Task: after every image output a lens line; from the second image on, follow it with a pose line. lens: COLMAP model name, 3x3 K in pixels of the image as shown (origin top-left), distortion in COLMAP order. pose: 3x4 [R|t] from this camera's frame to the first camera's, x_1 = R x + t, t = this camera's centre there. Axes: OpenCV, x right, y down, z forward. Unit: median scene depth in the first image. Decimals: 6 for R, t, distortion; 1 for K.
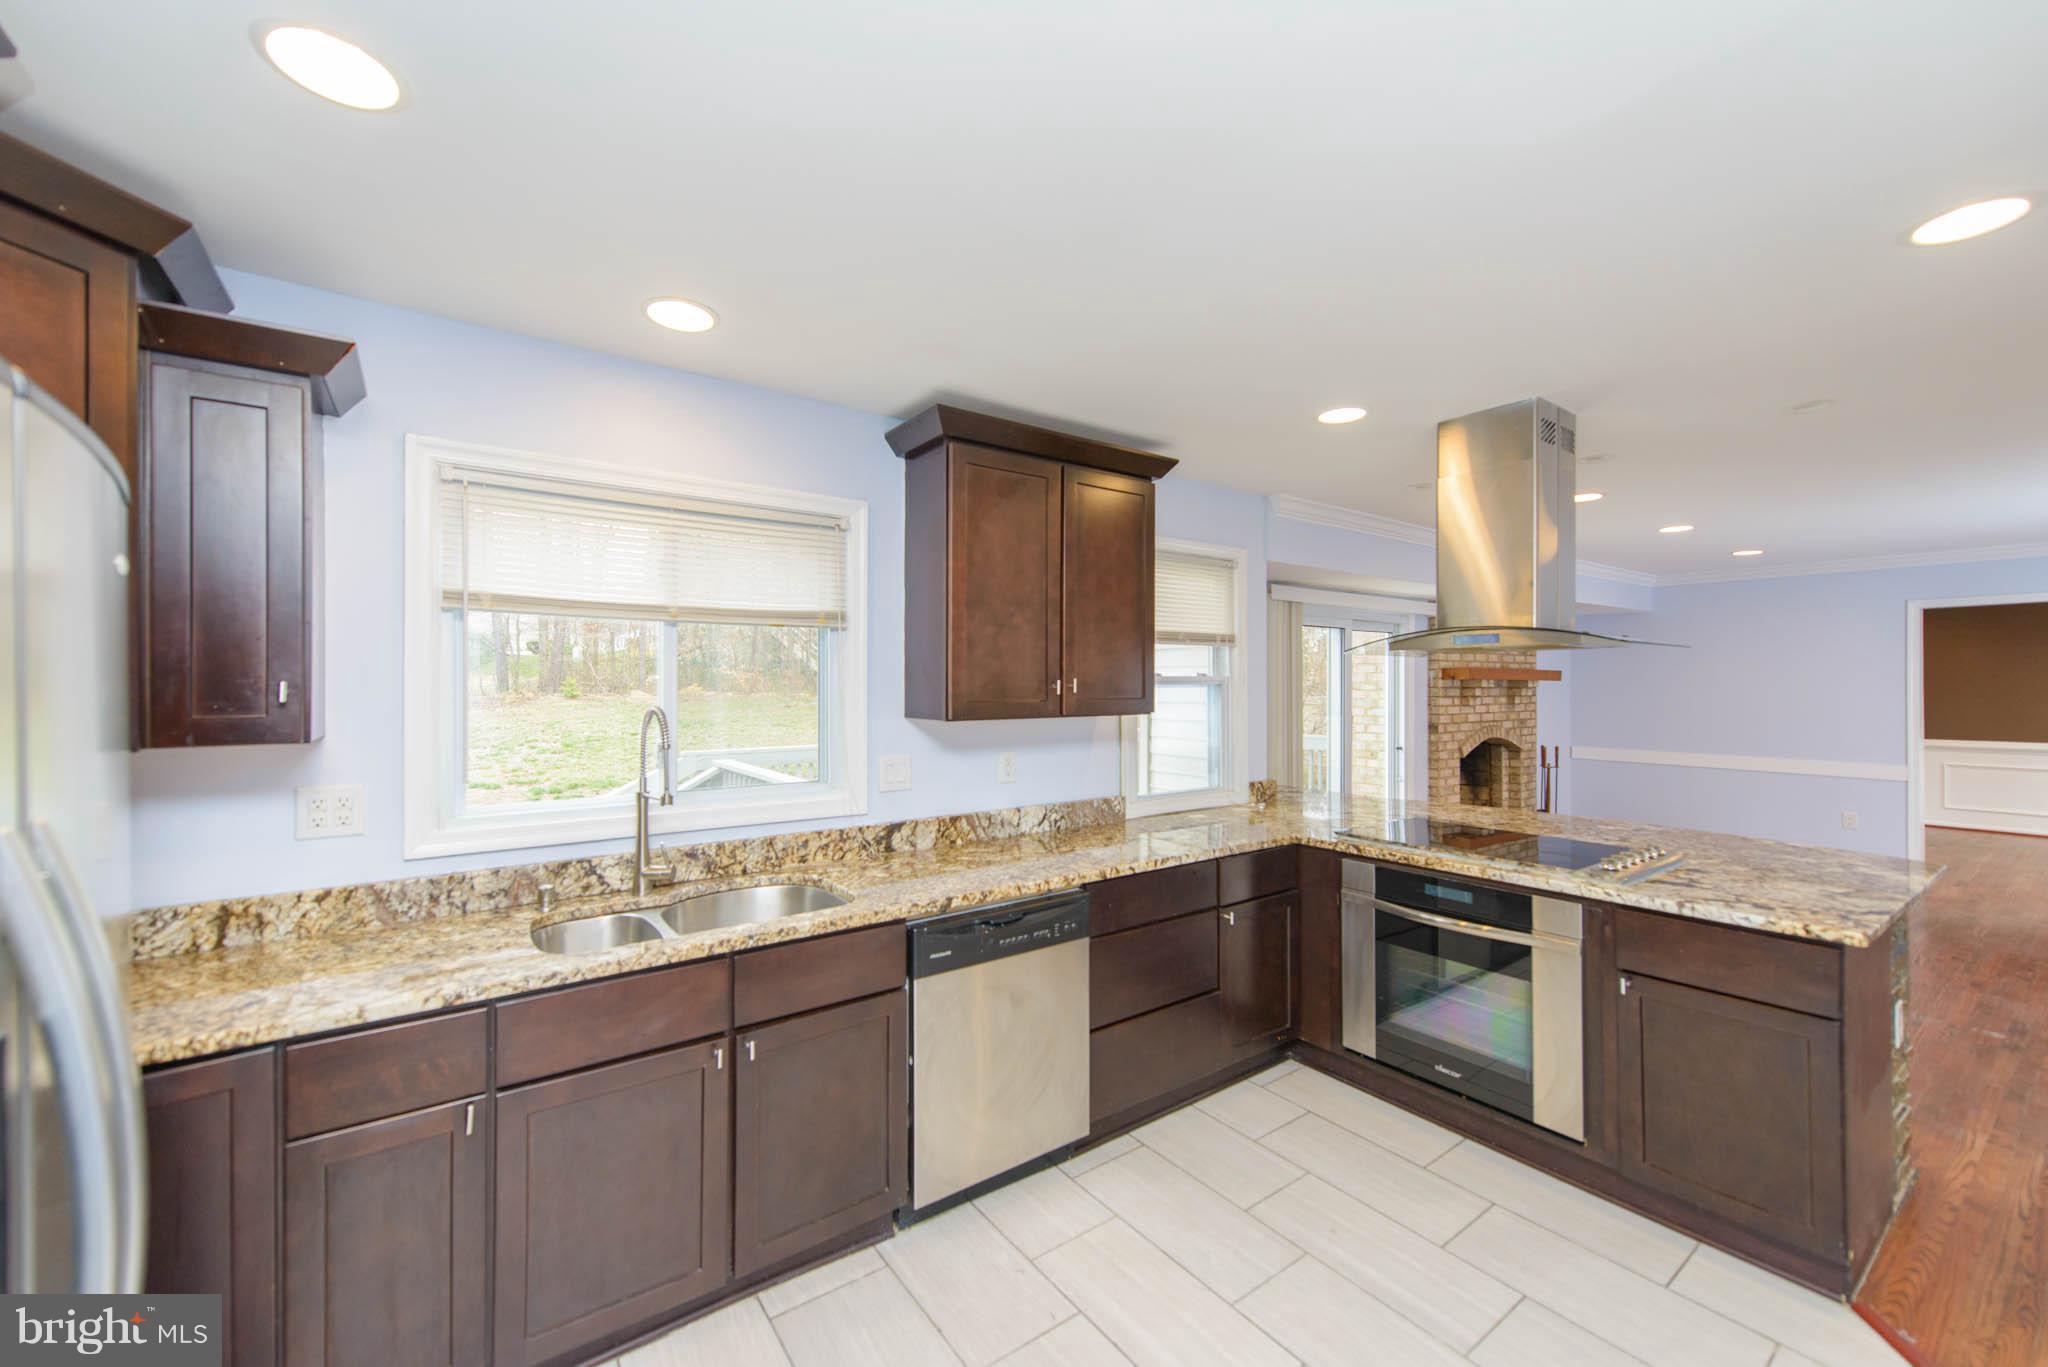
lens RADIAL K [[820.7, 0, 1033.1], [0, 820.7, 689.1], [0, 0, 1]] dist [0.003338, 0.000062]
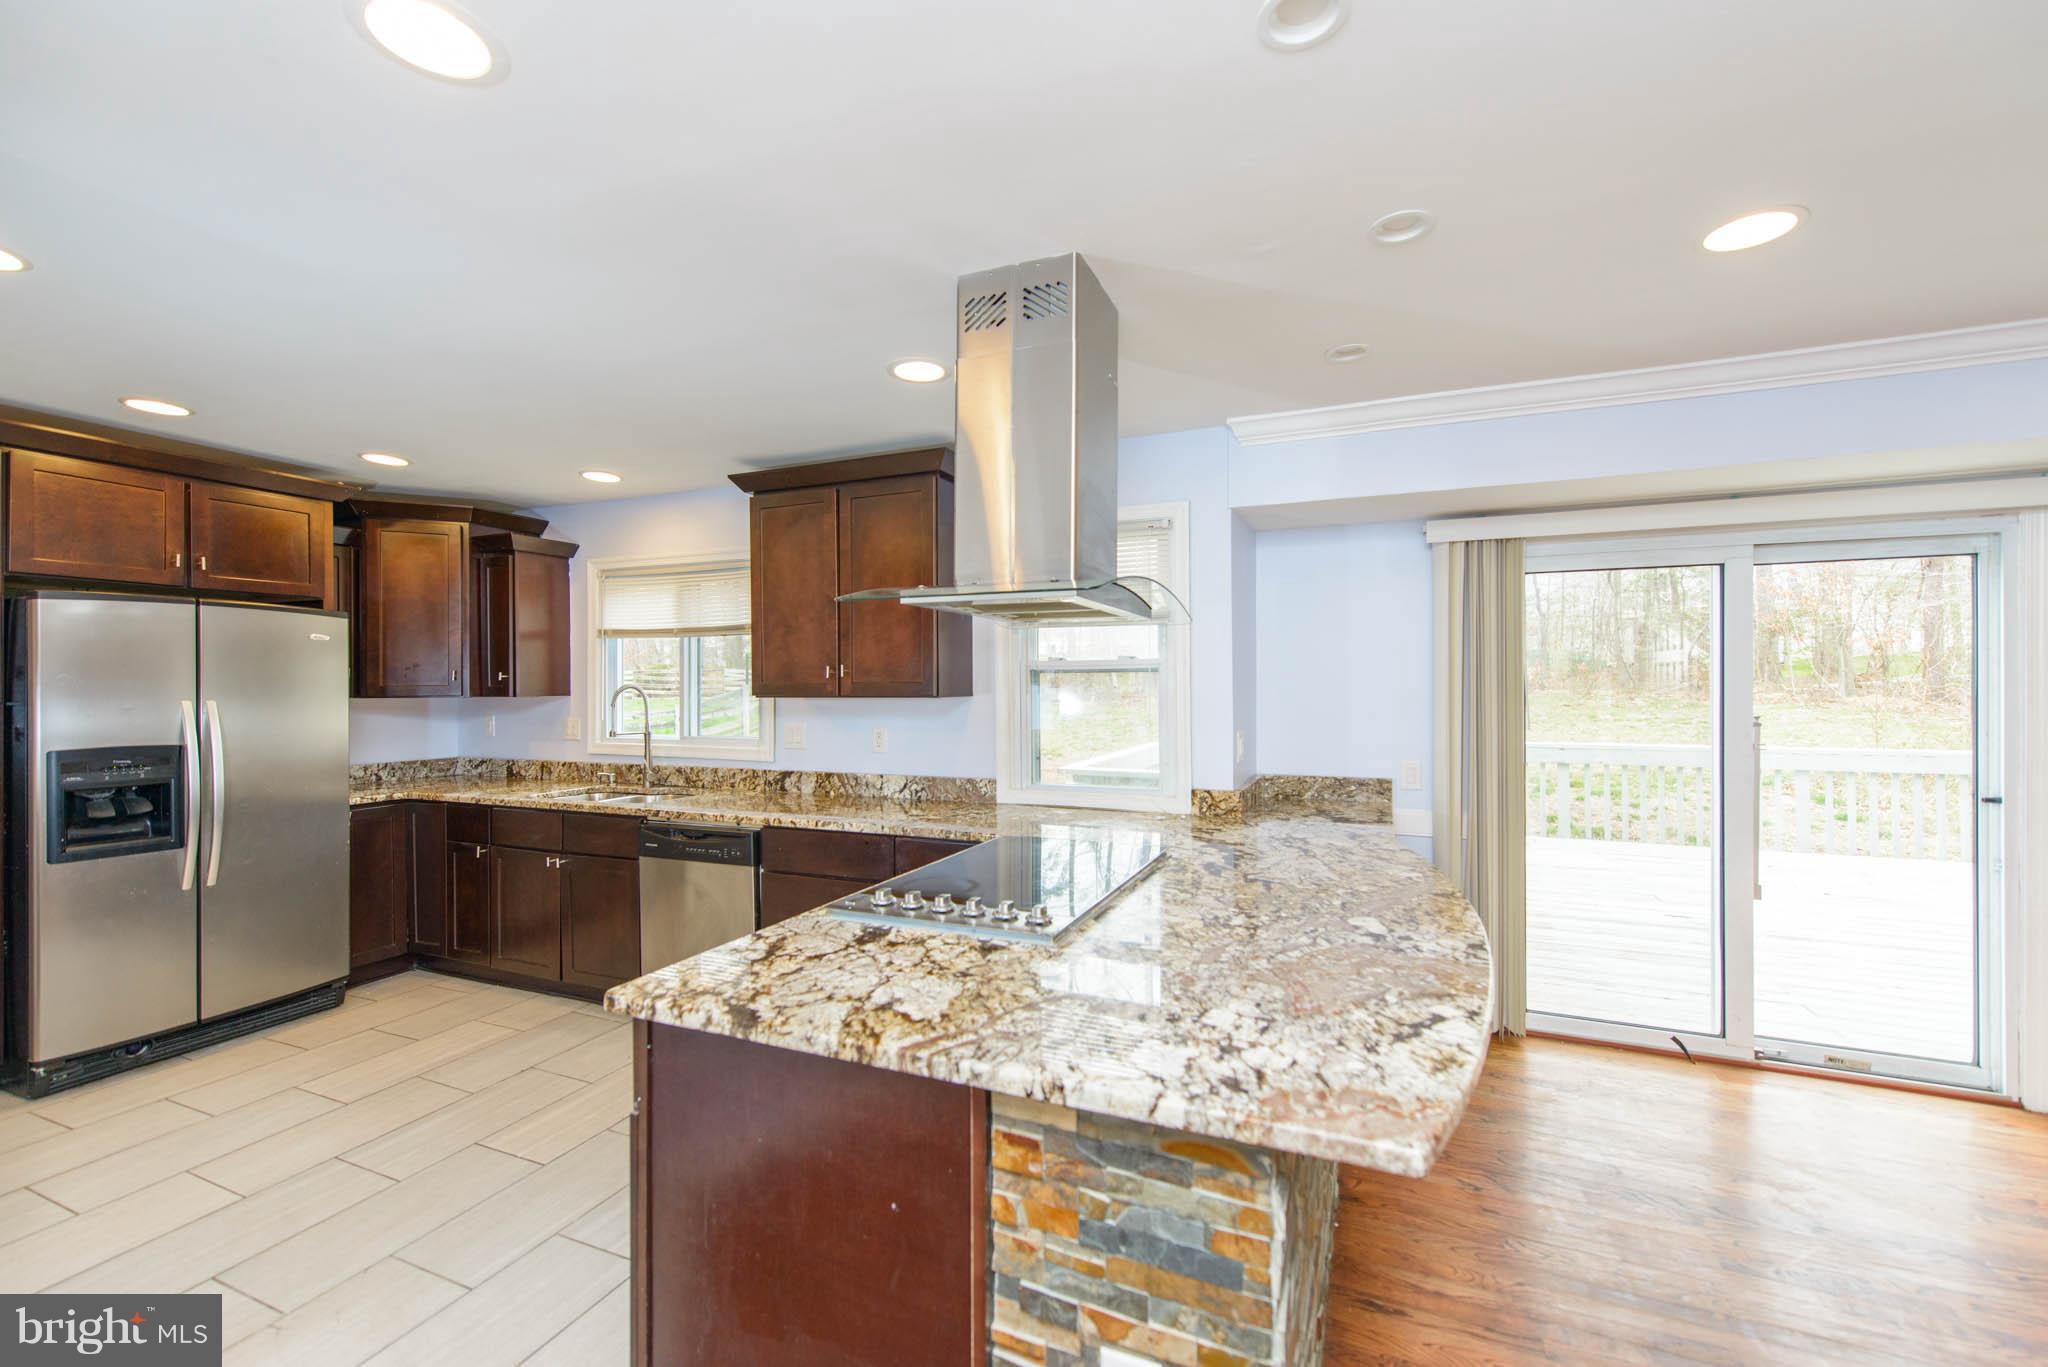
lens RADIAL K [[820.7, 0, 1032.6], [0, 820.7, 681.5], [0, 0, 1]] dist [0.003338, 0.000062]
pose [[0.516688, -0.002042, -0.856171, 1.222026], [-0.000870, 0.999995, -0.002910, 0.014621], [0.856173, 0.002249, 0.516684, 0.627405]]
